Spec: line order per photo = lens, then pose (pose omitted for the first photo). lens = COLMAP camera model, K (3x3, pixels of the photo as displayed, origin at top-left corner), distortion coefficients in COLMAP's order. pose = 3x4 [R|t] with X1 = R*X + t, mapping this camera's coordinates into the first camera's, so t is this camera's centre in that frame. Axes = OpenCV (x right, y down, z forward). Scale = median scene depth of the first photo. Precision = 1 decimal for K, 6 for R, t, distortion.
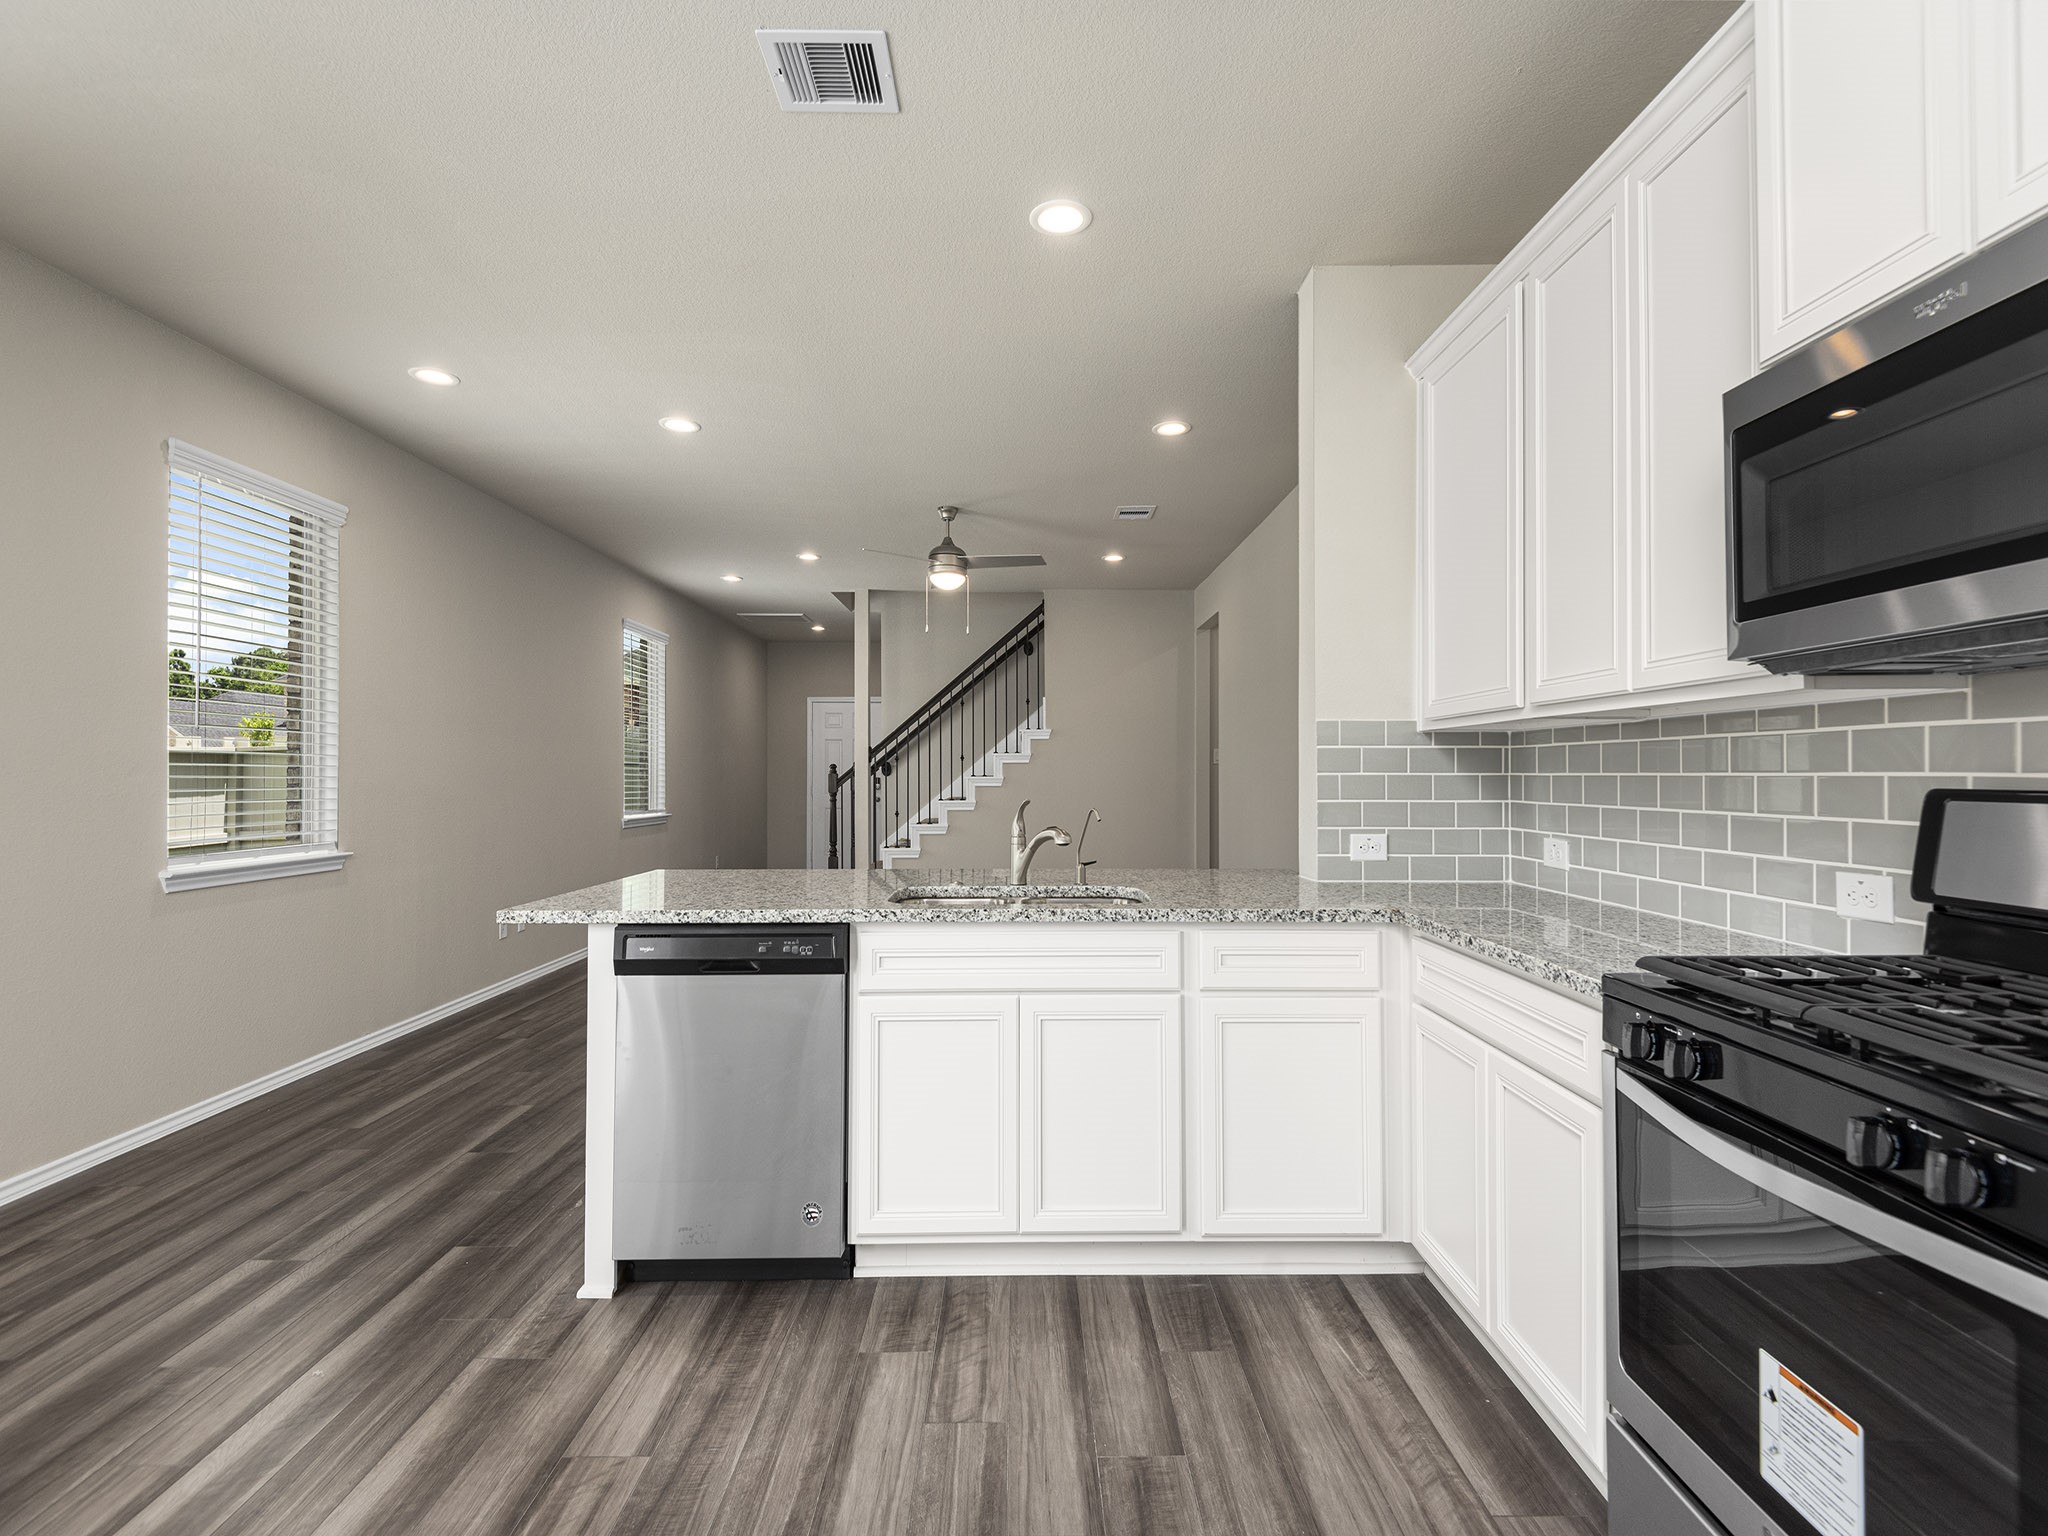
lens RADIAL K [[925.6, 0, 1029.3], [0, 925.6, 768.8], [0, 0, 1]] dist [0.032054, -0.017308]
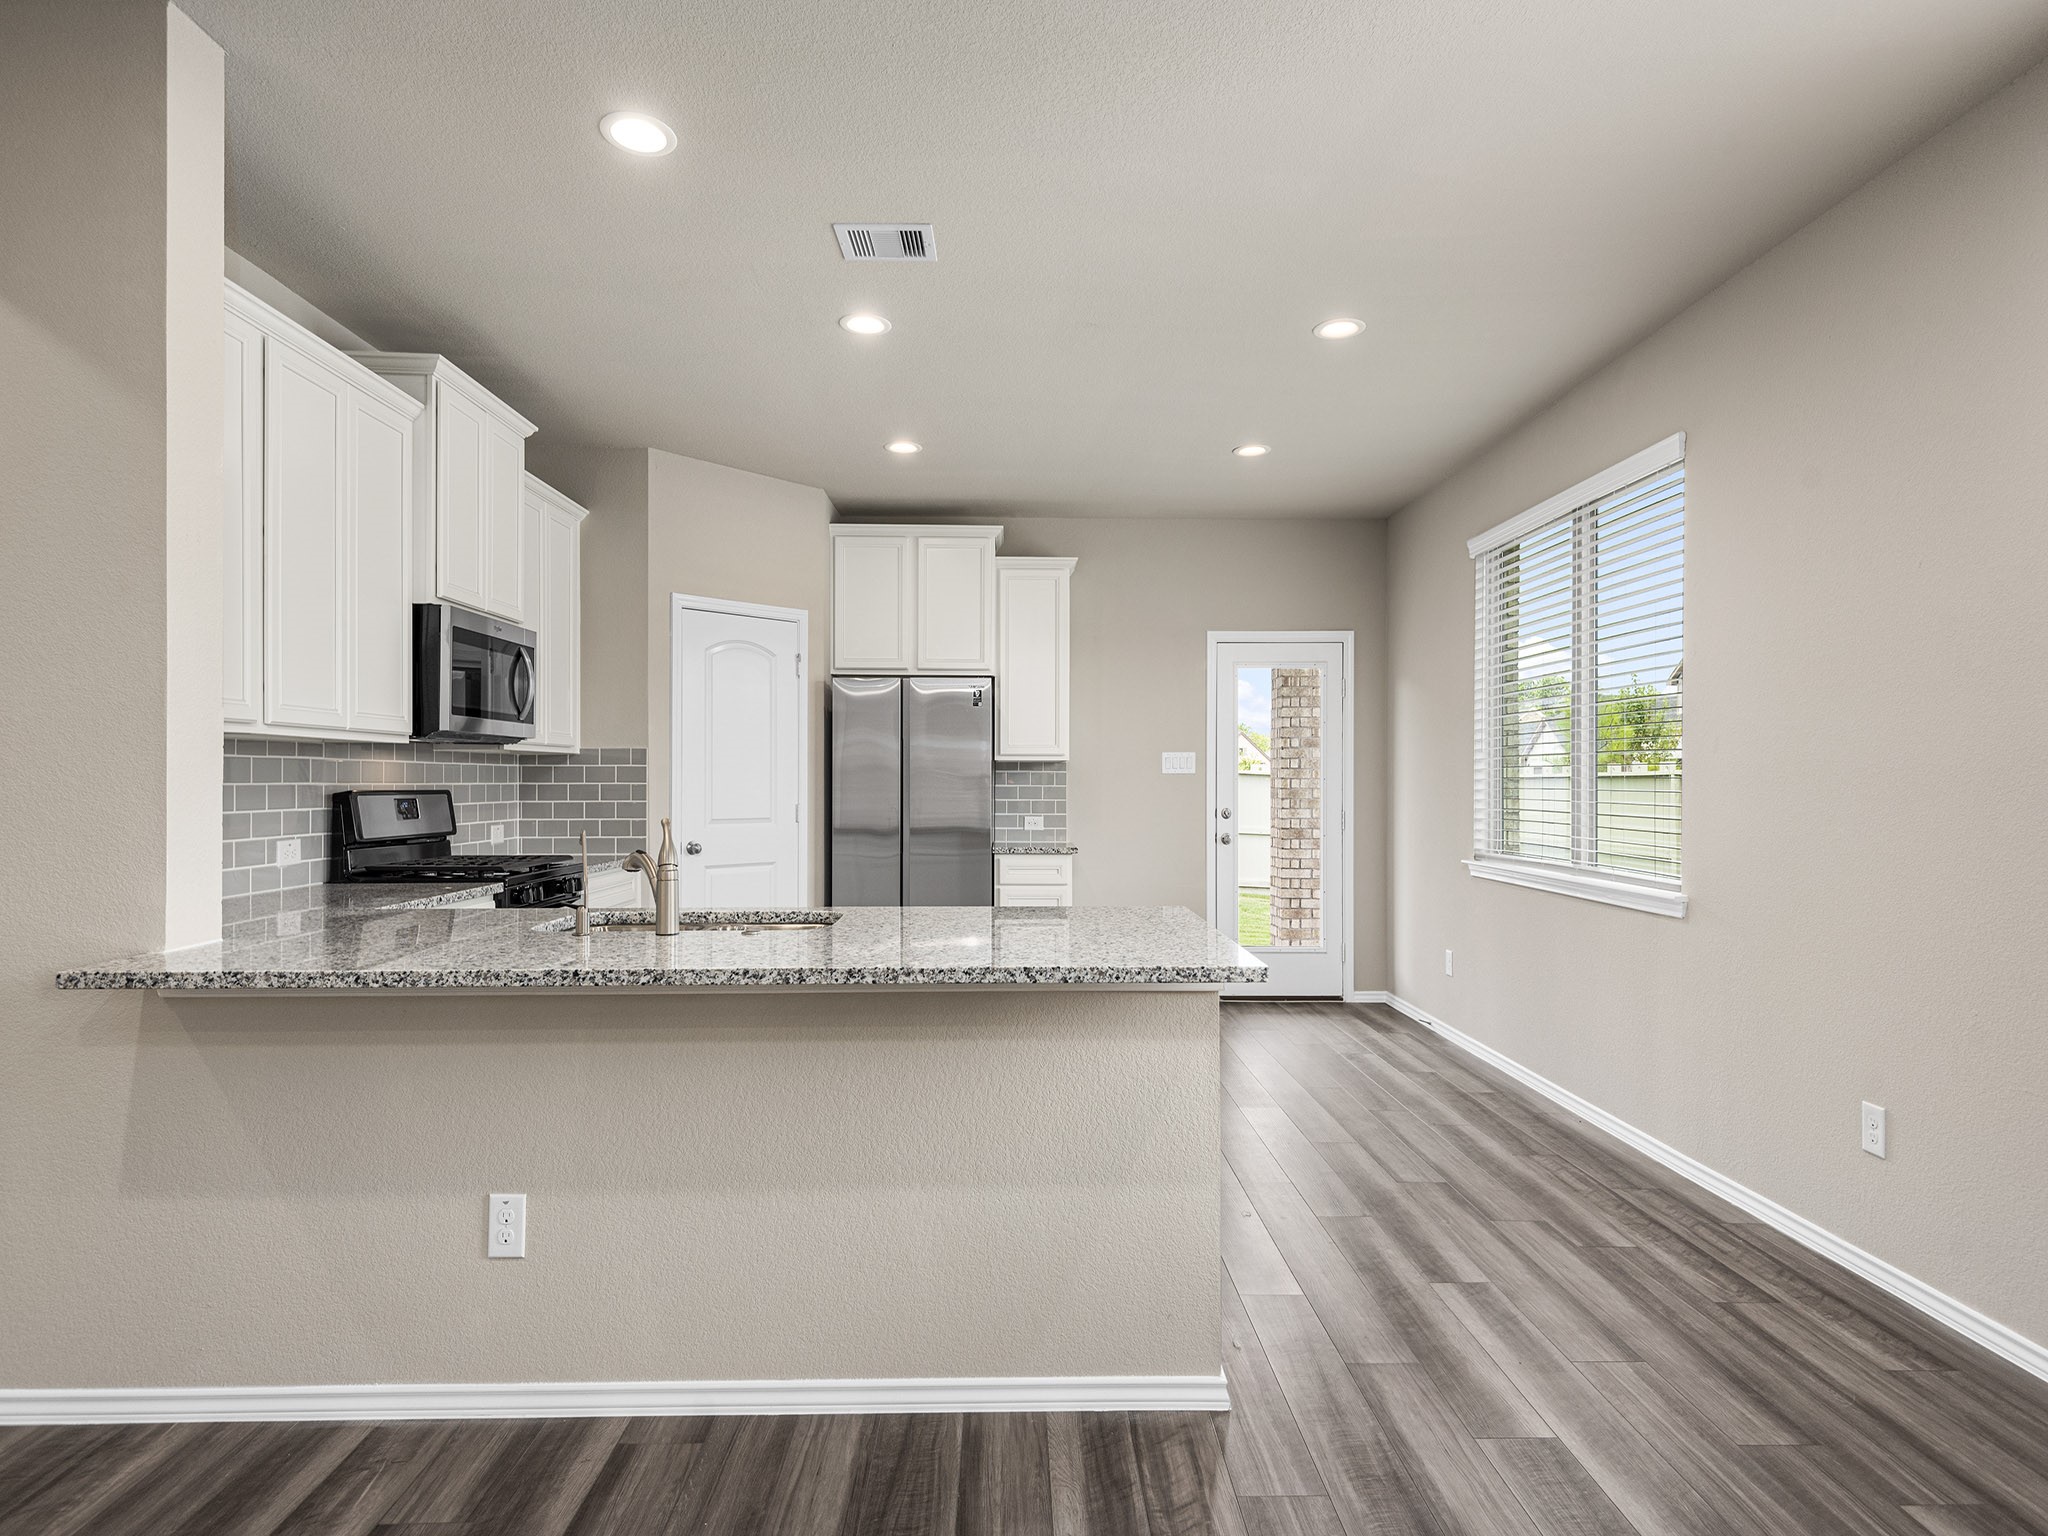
lens RADIAL K [[1133.9, 0, 1035.3], [0, 1133.9, 778.4], [0, 0, 1]] dist [0.029383, -0.008484]
pose [[-0.999933, -0.001205, -0.011524, -0.334971], [-0.001111, 0.999966, -0.008188, 0.008280], [0.011534, -0.008175, -0.999900, 2.144649]]
